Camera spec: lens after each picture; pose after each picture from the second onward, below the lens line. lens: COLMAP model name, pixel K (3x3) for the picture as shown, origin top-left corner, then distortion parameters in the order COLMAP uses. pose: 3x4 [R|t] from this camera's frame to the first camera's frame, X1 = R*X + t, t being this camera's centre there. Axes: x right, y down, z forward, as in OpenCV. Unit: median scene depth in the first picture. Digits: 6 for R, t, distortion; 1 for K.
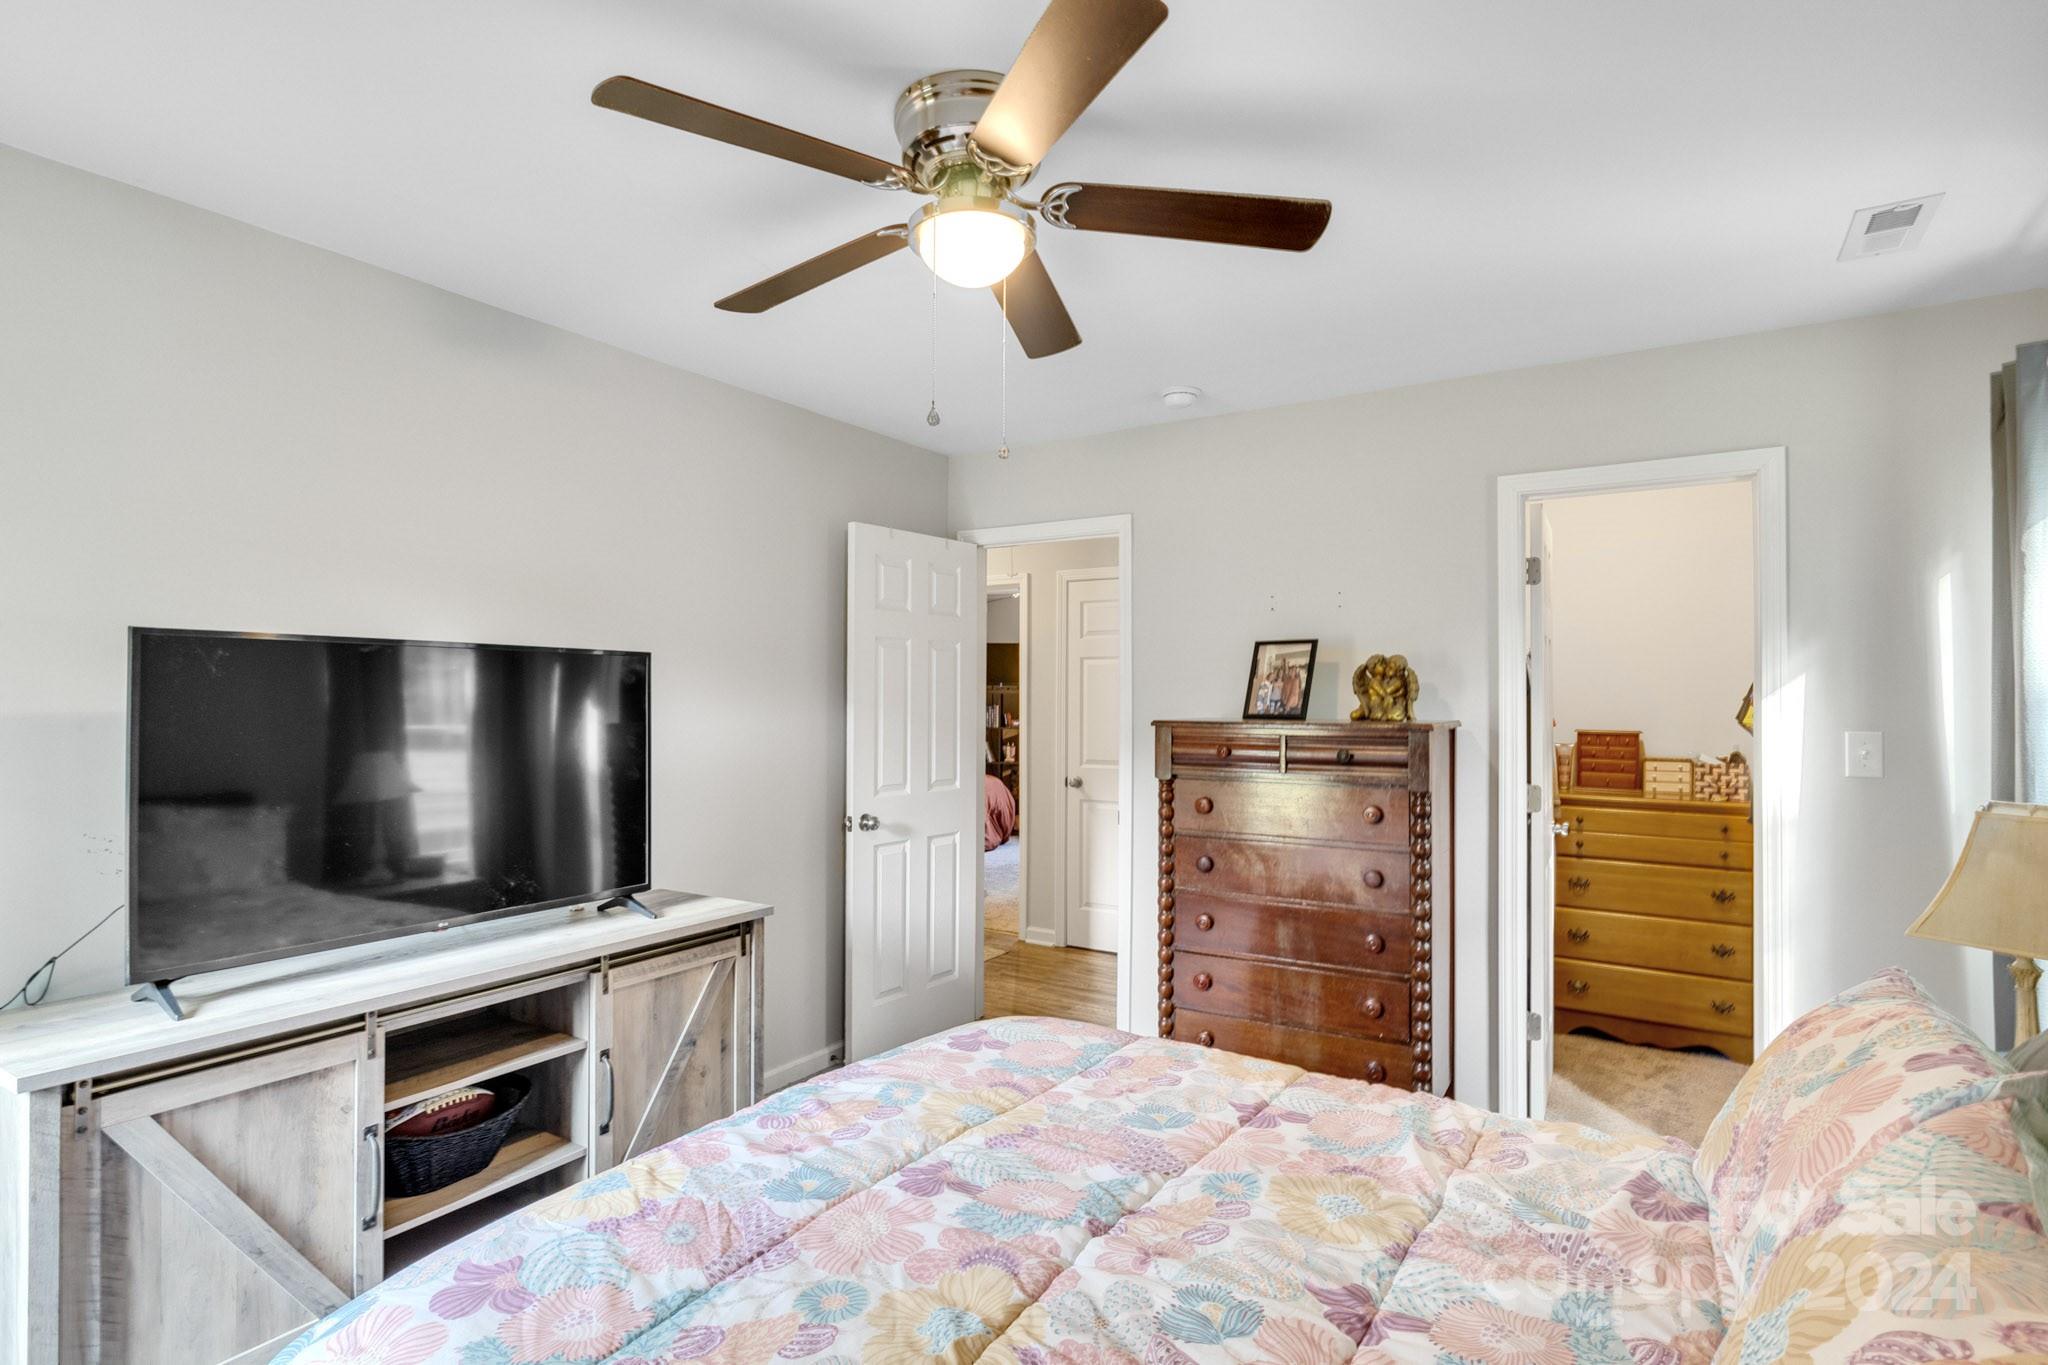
lens RADIAL K [[1004.8, 0, 1024.0], [0, 1004.8, 682.5], [0, 0, 1]] dist [0.000787, -0.003746]
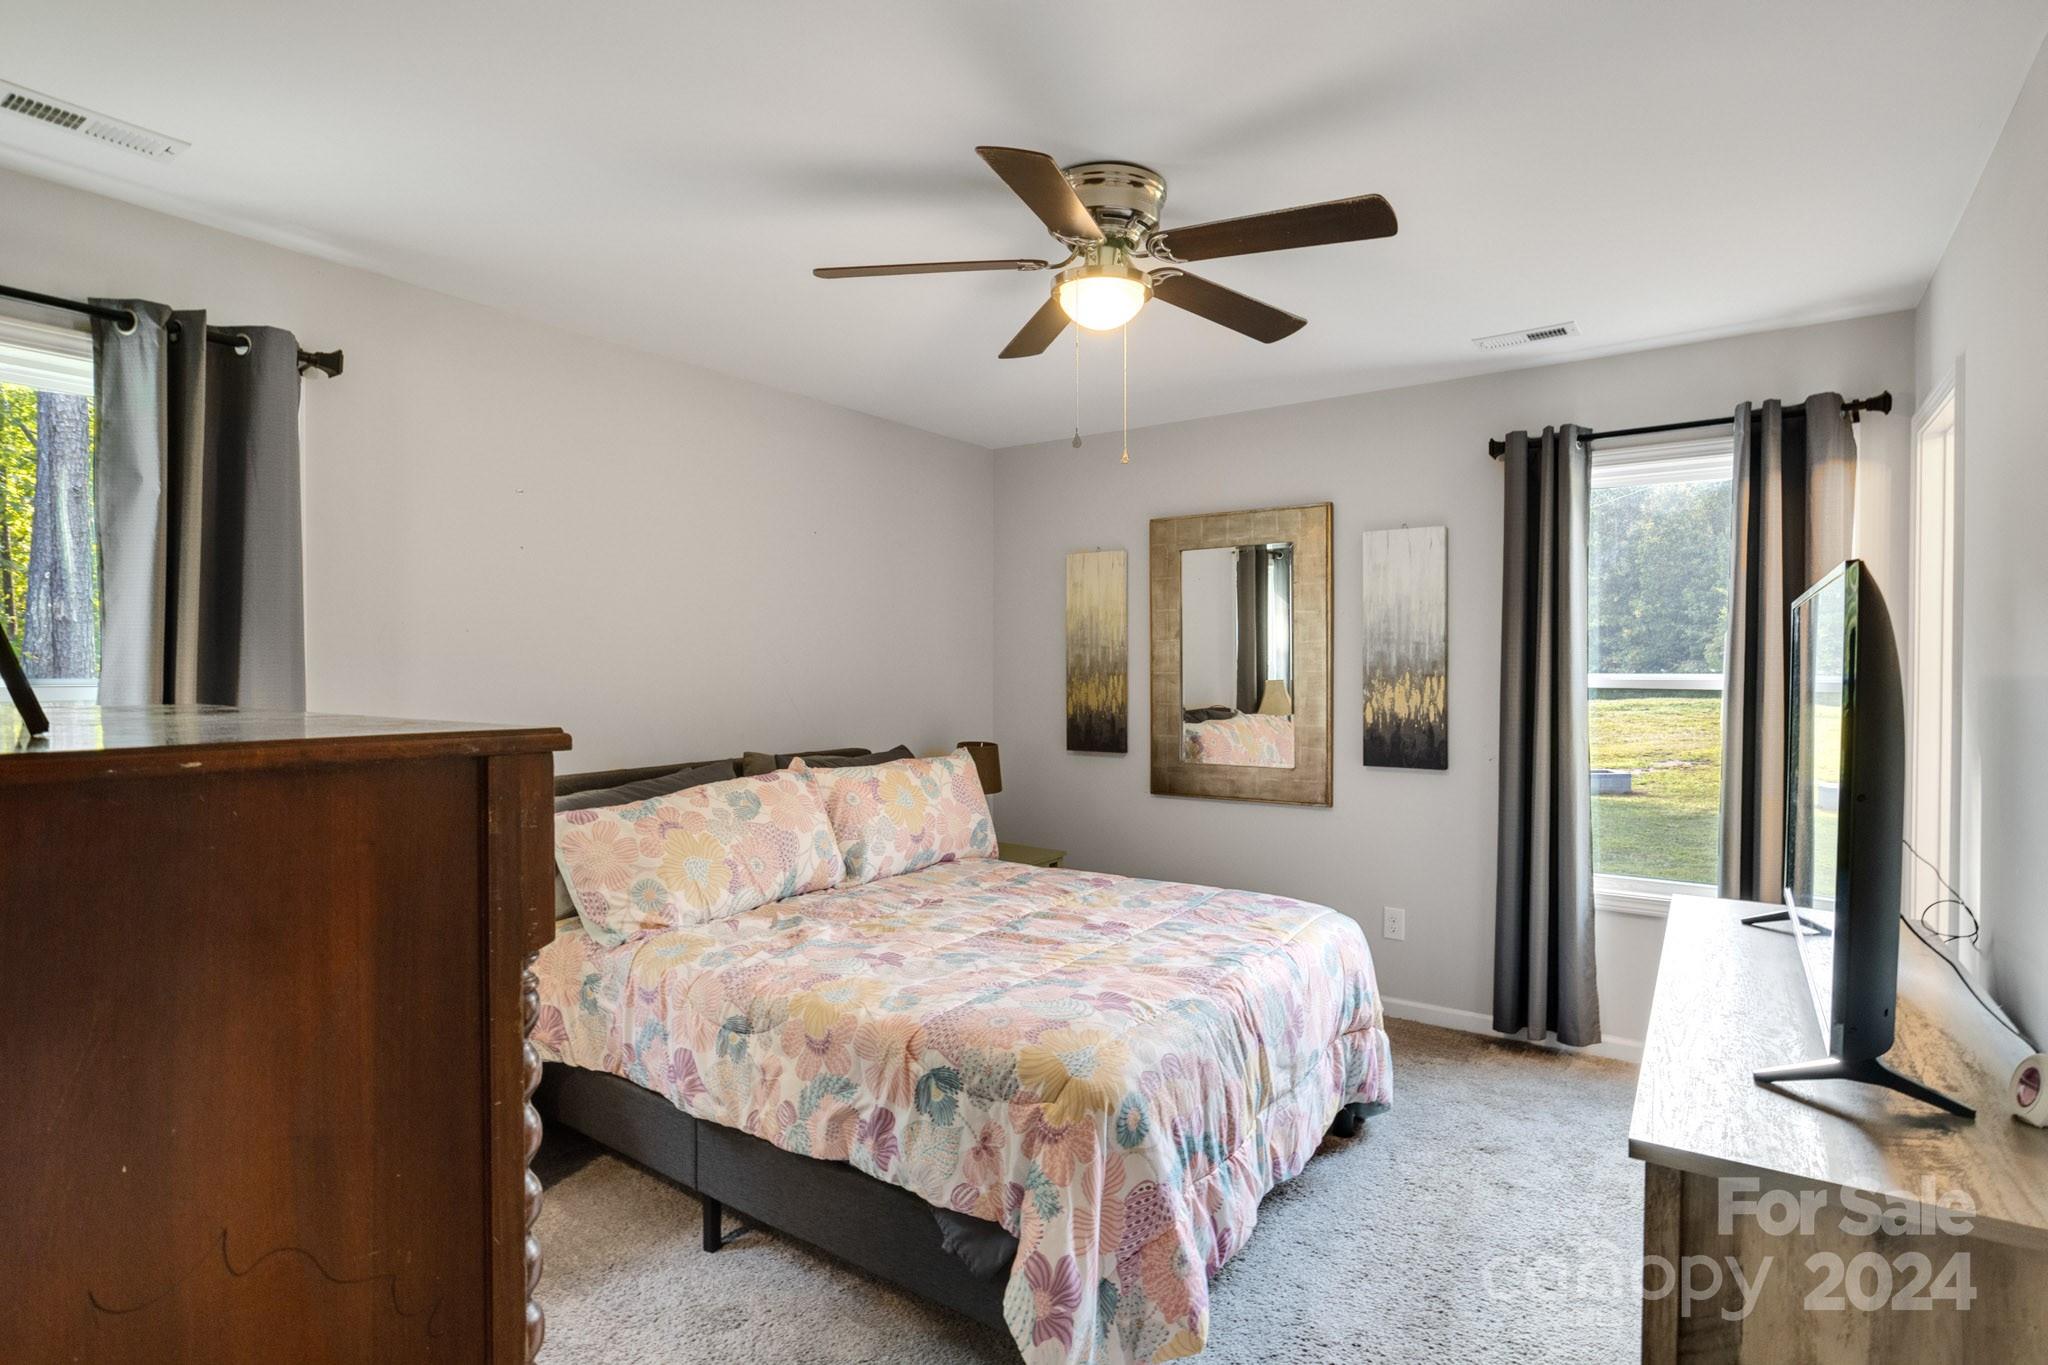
lens RADIAL K [[985.2, 0, 1024.0], [0, 985.2, 682.5], [0, 0, 1]] dist [-0.005945, -0.000663]
pose [[-0.999372, -0.005095, 0.035070, -0.000323], [-0.004980, 0.999982, 0.003352, 0.035931], [-0.035086, 0.003175, -0.999379, 2.117818]]
